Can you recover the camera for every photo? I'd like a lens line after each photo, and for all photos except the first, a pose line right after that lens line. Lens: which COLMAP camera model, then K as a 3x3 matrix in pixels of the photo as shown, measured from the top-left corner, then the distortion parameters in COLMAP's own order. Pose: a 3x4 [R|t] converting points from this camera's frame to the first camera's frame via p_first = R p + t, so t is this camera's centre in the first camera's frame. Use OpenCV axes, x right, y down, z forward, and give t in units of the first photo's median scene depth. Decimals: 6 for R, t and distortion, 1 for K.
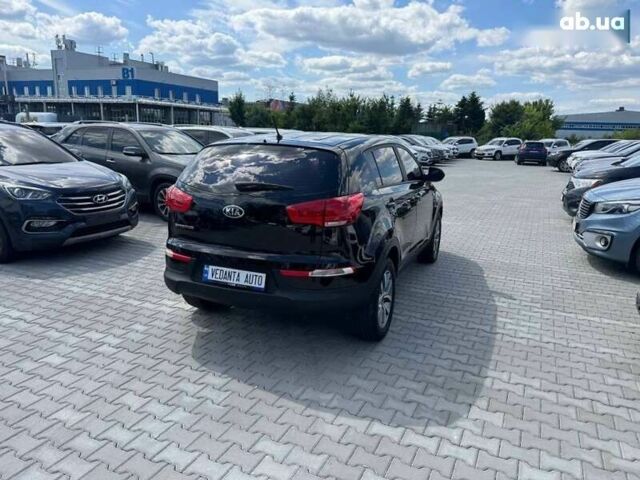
lens RADIAL K [[472.9, 0, 321.4], [0, 472.9, 240.2], [0, 0, 1]] dist [0.047929, -0.061151]
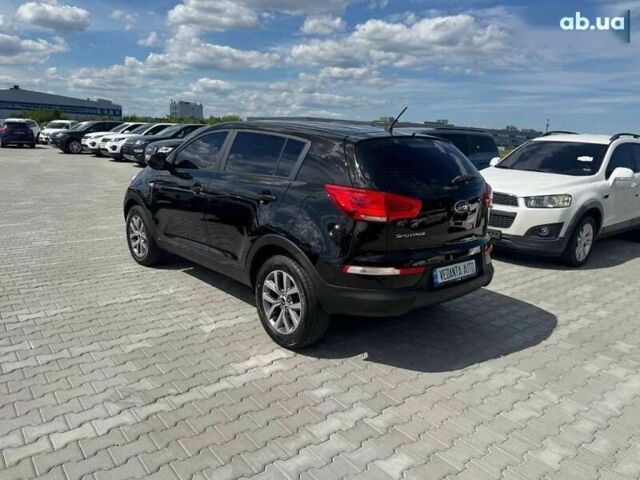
lens RADIAL K [[472.9, 0, 321.4], [0, 472.9, 240.2], [0, 0, 1]] dist [0.047929, -0.061151]
pose [[0.435989, -0.204541, 0.876400, -0.866018], [0.167470, 0.975259, 0.144301, -0.133228], [-0.884233, 0.083857, 0.459457, 0.574241]]
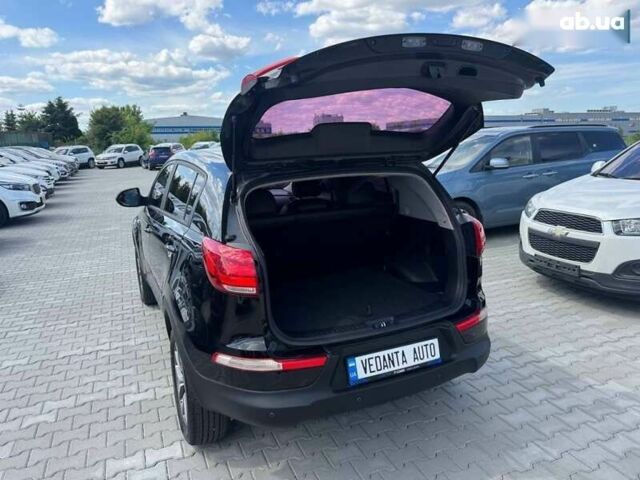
lens RADIAL K [[472.9, 0, 321.4], [0, 472.9, 240.2], [0, 0, 1]] dist [0.047929, -0.061151]
pose [[0.674129, -0.201951, 0.710469, -0.521869], [0.209780, 0.974633, 0.077990, -0.122756], [-0.708196, 0.096467, 0.699394, 0.424663]]
